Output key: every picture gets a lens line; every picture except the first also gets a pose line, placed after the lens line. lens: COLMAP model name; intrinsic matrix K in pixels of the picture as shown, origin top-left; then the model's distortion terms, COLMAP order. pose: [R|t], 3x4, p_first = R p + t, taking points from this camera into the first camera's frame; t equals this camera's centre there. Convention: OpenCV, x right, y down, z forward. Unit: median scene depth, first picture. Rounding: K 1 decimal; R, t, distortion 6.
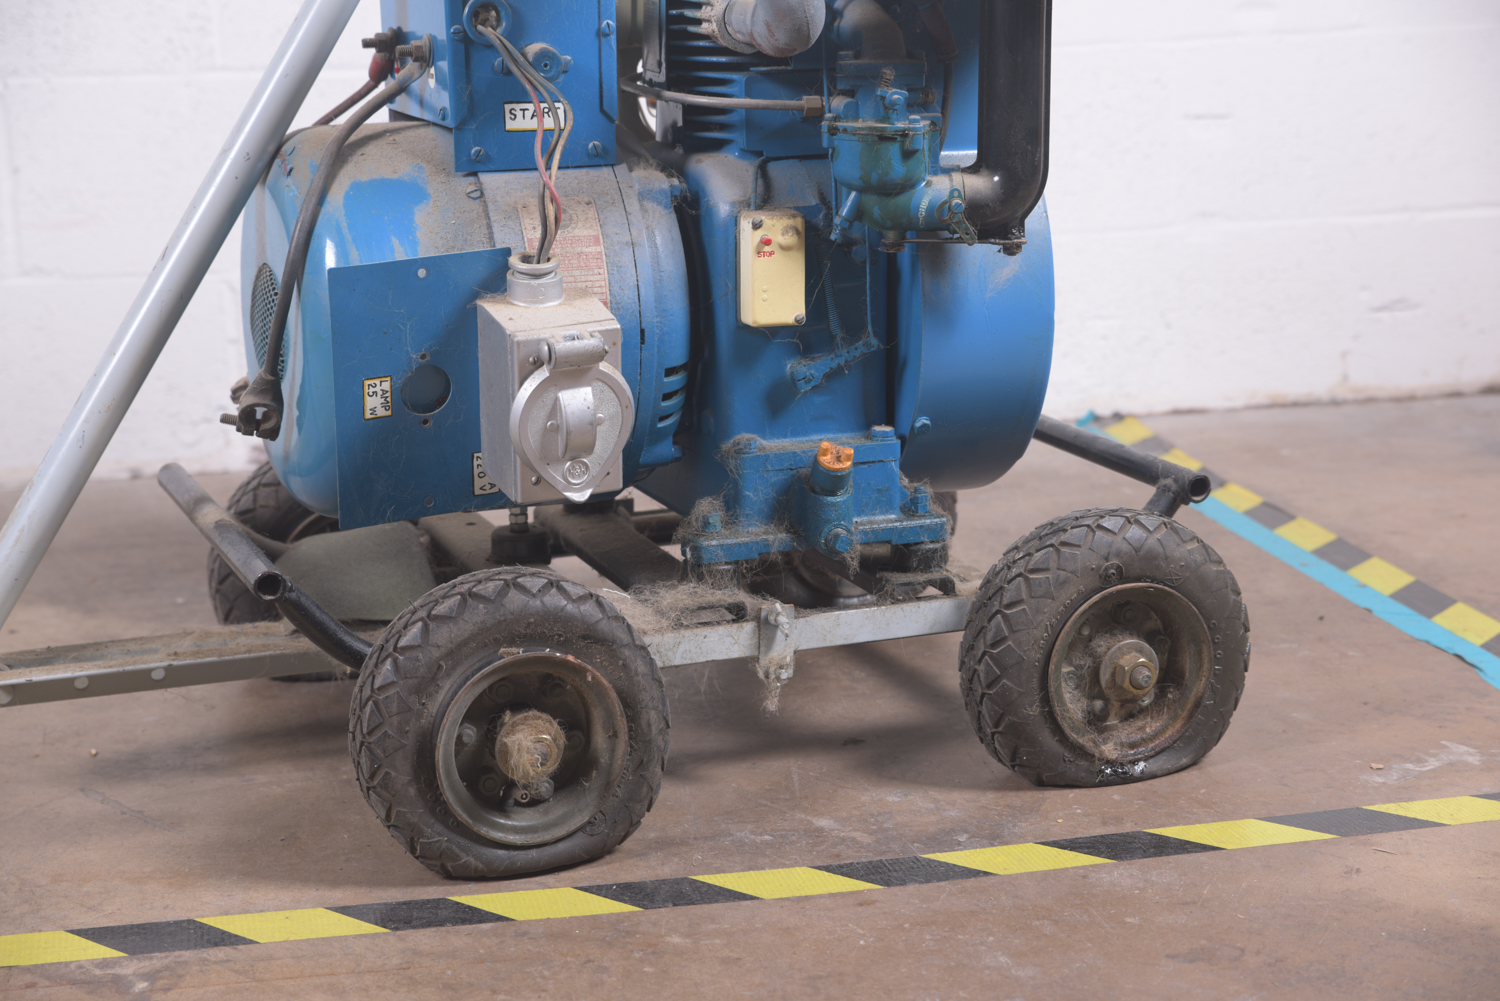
lens RADIAL K [[2687.1, 0, 742.2], [0, 2687.1, 487.4], [0, 0, 1]] dist [0.152159, 0.000000]
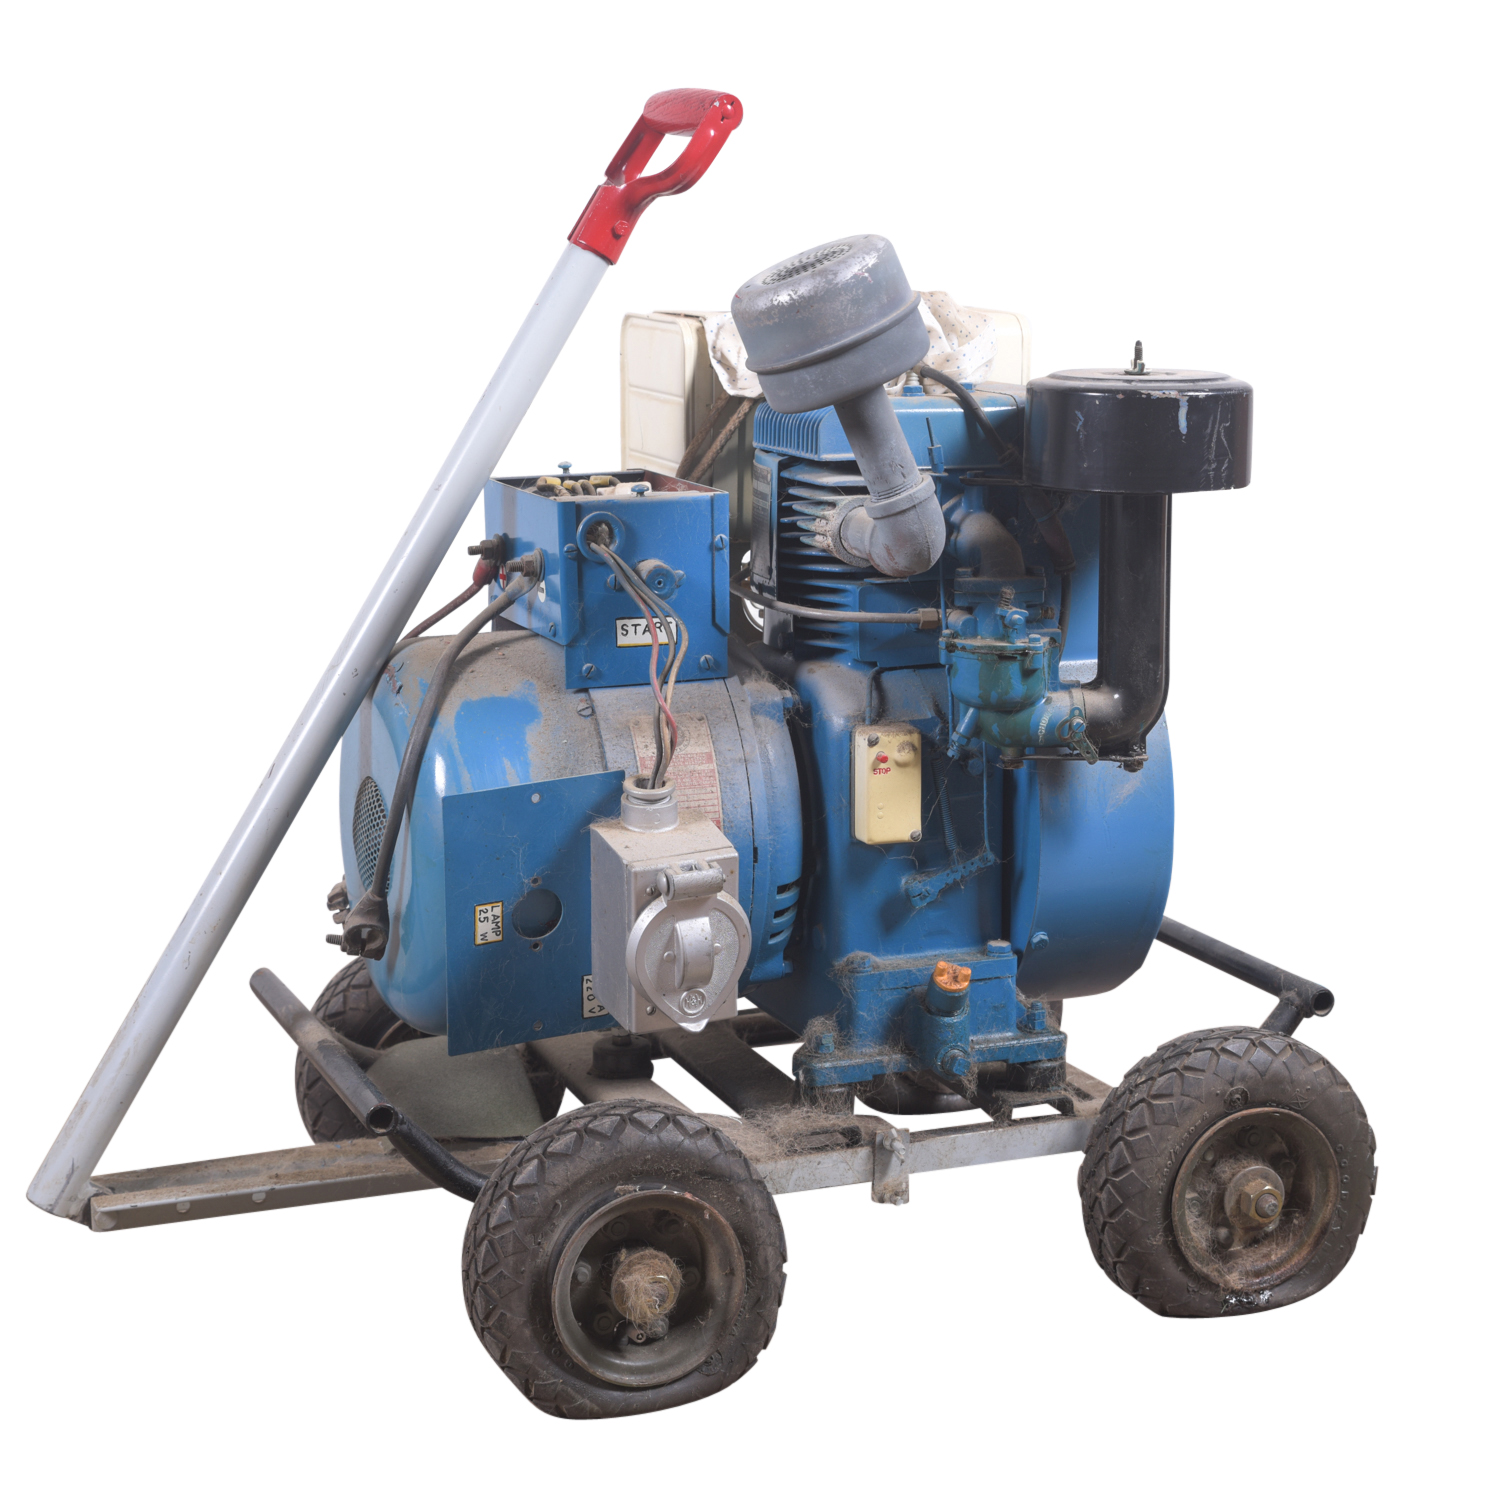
lens RADIAL K [[2973.6, 0, 742.1], [0, 2973.6, 751.1], [0, 0, 1]] dist [0.024157, 0.000000]
pose [[0.999950, 0.001099, -0.009977, -0.031046], [-0.001425, 0.999464, -0.032705, -0.058350], [0.009936, 0.032717, 0.999415, -0.080691]]
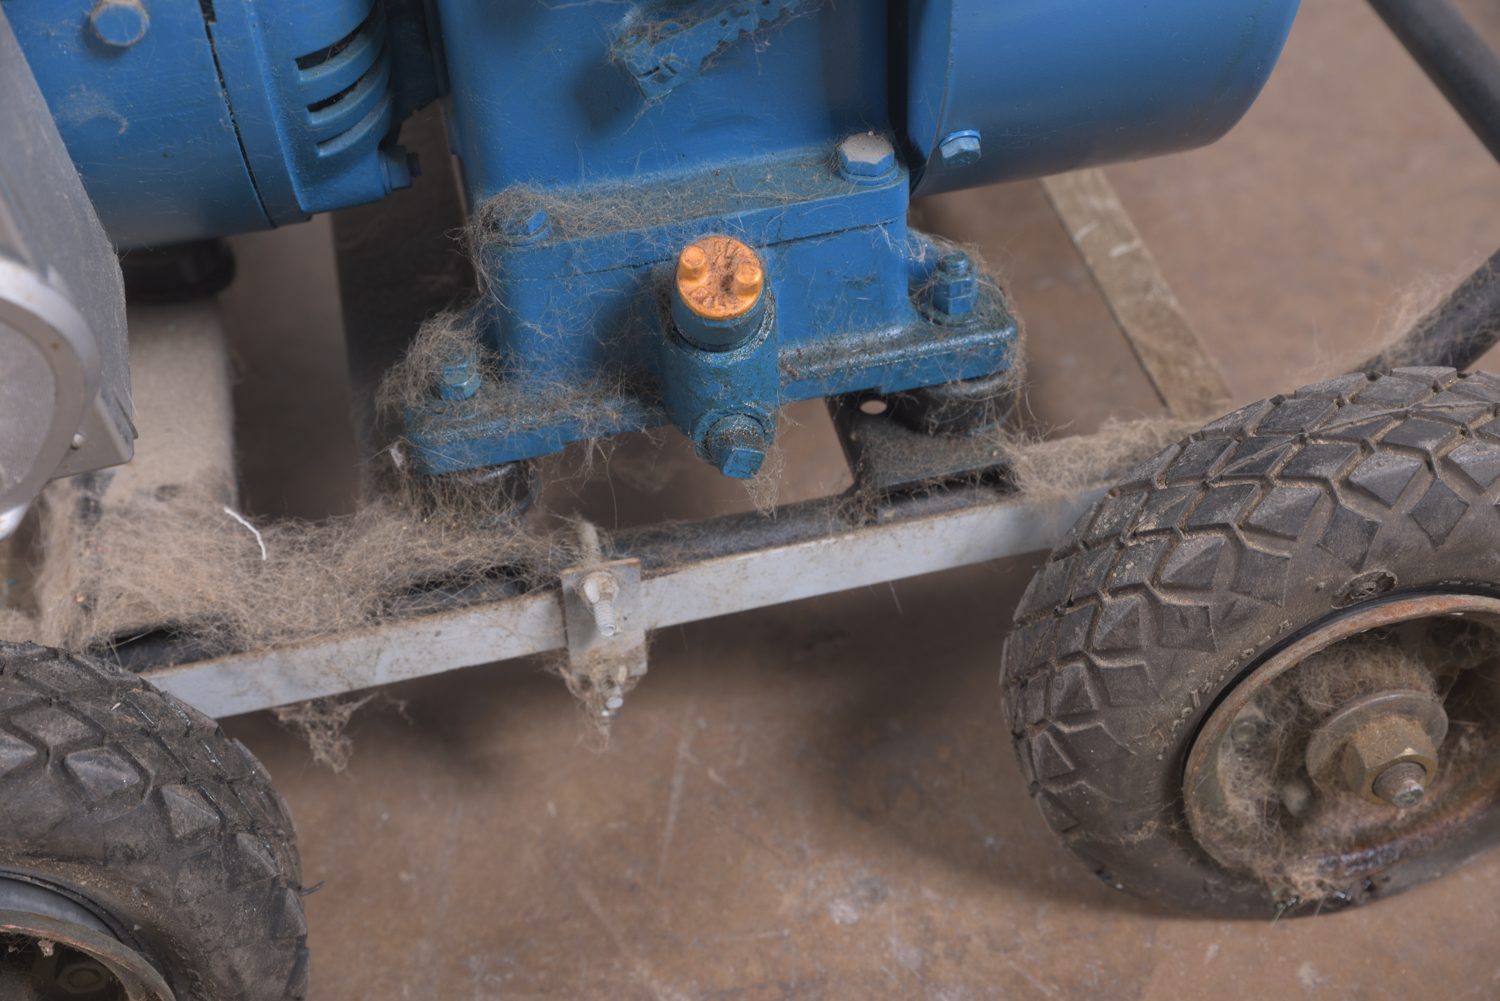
lens RADIAL K [[2154.6, 0, 737.6], [0, 2154.6, 506.8], [0, 0, 1]] dist [0.050356, 0.000000]
pose [[0.986436, 0.079961, -0.143356, 0.088488], [0.008026, 0.848790, 0.528669, -0.158440], [0.163952, -0.522649, 0.836635, 0.712511]]
